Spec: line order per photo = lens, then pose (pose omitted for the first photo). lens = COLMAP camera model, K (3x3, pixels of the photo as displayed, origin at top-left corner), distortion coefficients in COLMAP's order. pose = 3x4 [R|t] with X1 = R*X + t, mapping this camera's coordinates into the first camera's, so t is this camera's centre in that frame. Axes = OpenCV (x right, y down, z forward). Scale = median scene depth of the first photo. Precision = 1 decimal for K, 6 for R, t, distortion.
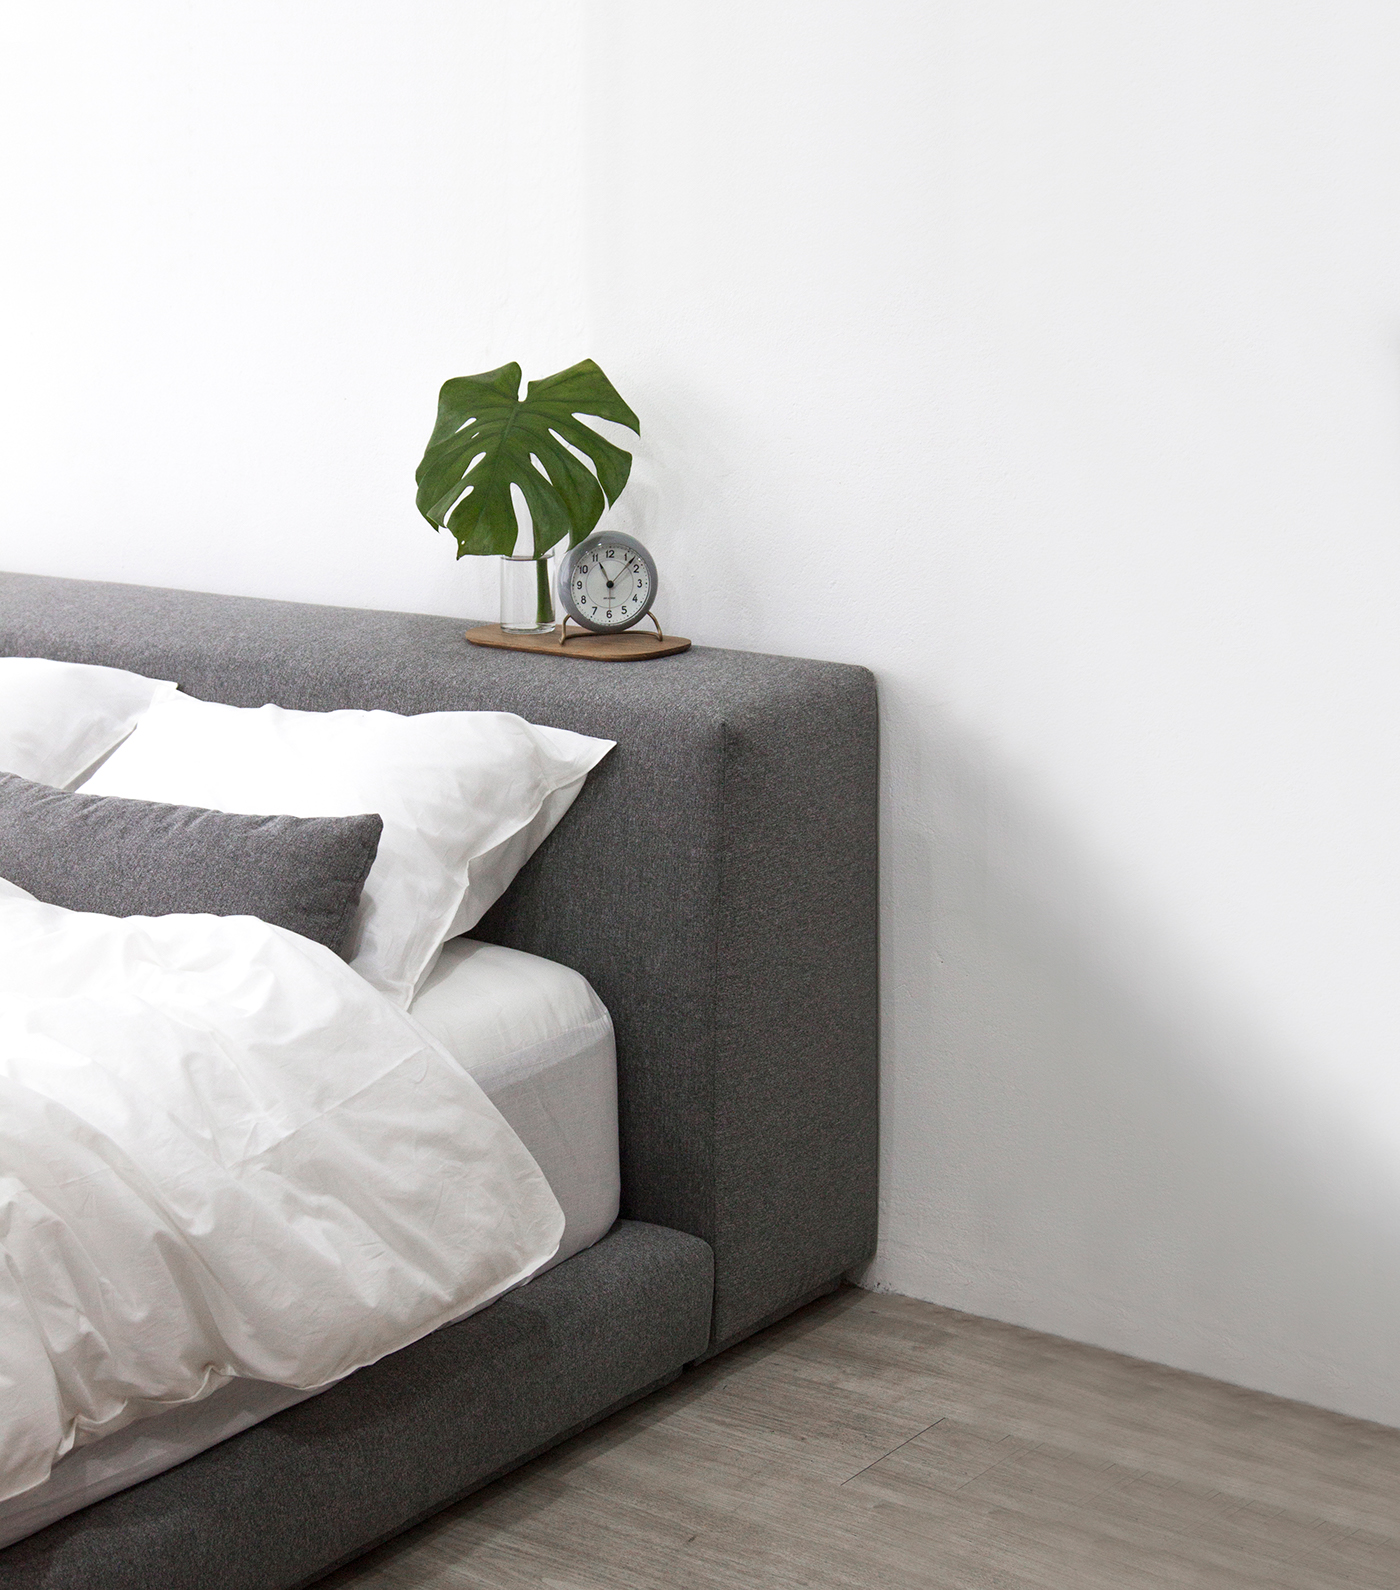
lens RADIAL K [[3392.6, 0, 699.9], [0, 3392.6, 797.8], [0, 0, 1]] dist [0.001499, 0.000000]
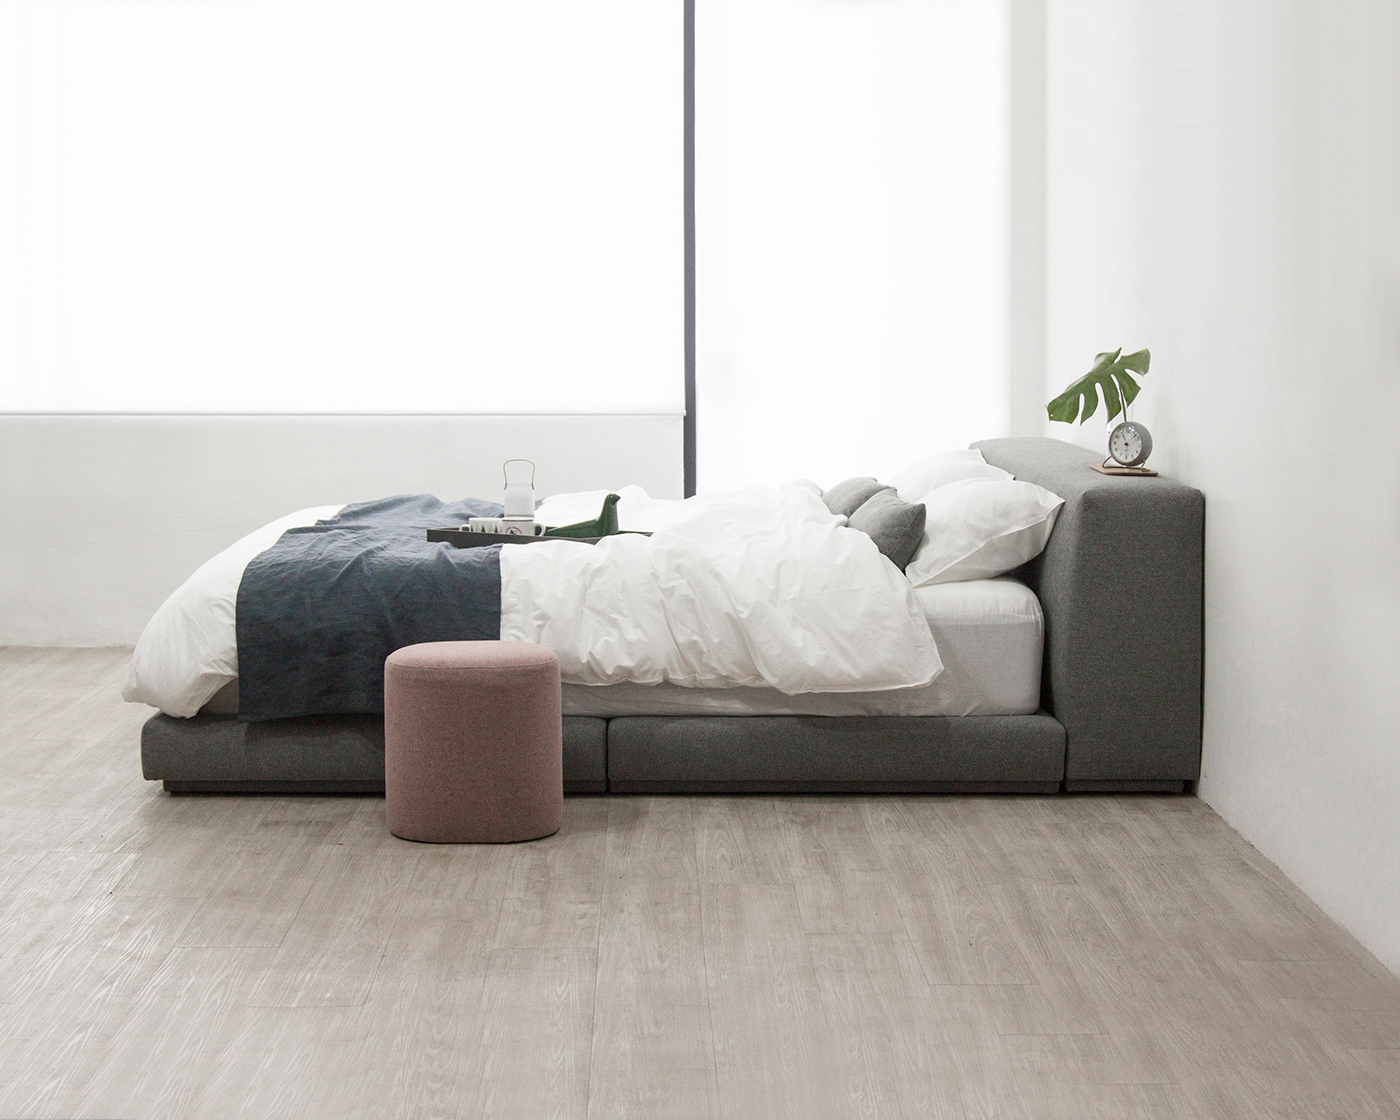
lens RADIAL K [[2286.5, 0, 693.5], [0, 2286.5, 547.4], [0, 0, 1]] dist [-0.055656, 0.000000]
pose [[0.613139, 0.083904, -0.785507, 1.182568], [-0.202088, 0.977917, -0.053286, 0.169294], [0.763689, 0.191413, 0.616555, -0.153153]]
